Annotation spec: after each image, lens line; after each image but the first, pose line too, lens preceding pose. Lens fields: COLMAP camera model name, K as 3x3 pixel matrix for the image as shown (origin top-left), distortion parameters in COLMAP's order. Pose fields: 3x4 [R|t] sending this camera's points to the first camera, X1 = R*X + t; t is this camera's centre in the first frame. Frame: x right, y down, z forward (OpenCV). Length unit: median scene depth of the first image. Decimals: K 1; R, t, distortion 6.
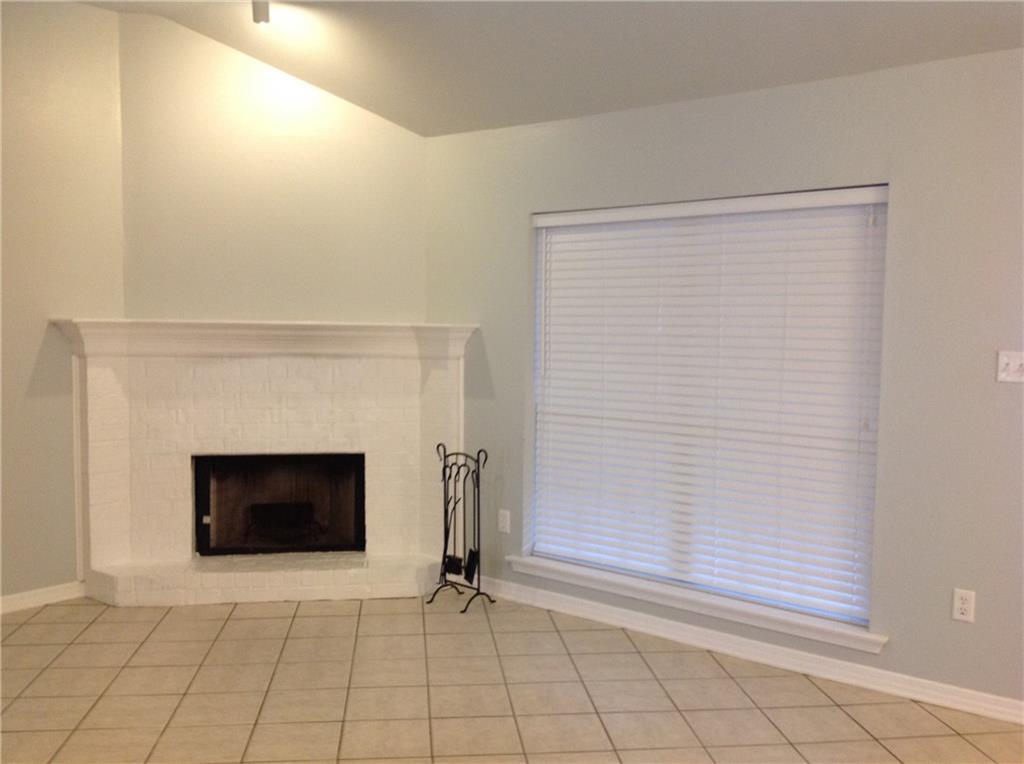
lens RADIAL K [[954.7, 0, 511.6], [0, 954.7, 377.9], [0, 0, 1]] dist [0.012002, 0.000000]
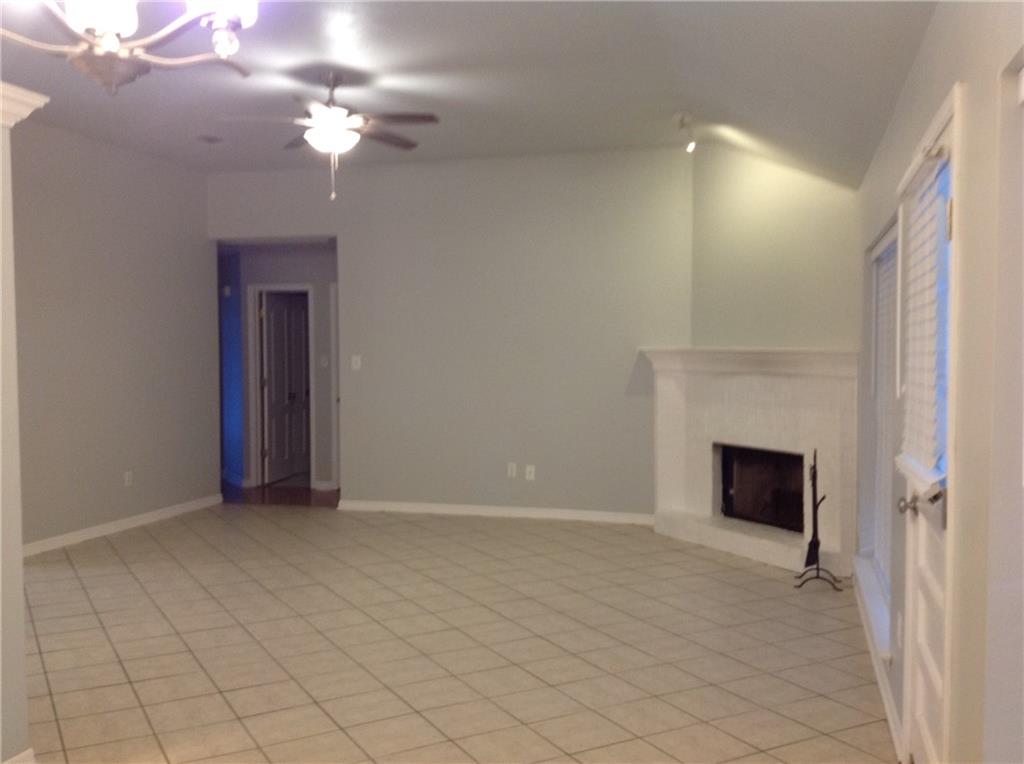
lens RADIAL K [[954.7, 0, 516.3], [0, 954.7, 384.4], [0, 0, 1]] dist [0.012002, 0.000000]
pose [[0.390949, 0.027976, -0.919987, 0.856598], [-0.053131, 0.998557, 0.007787, -0.001589], [0.918878, 0.045835, 0.391871, 0.169893]]
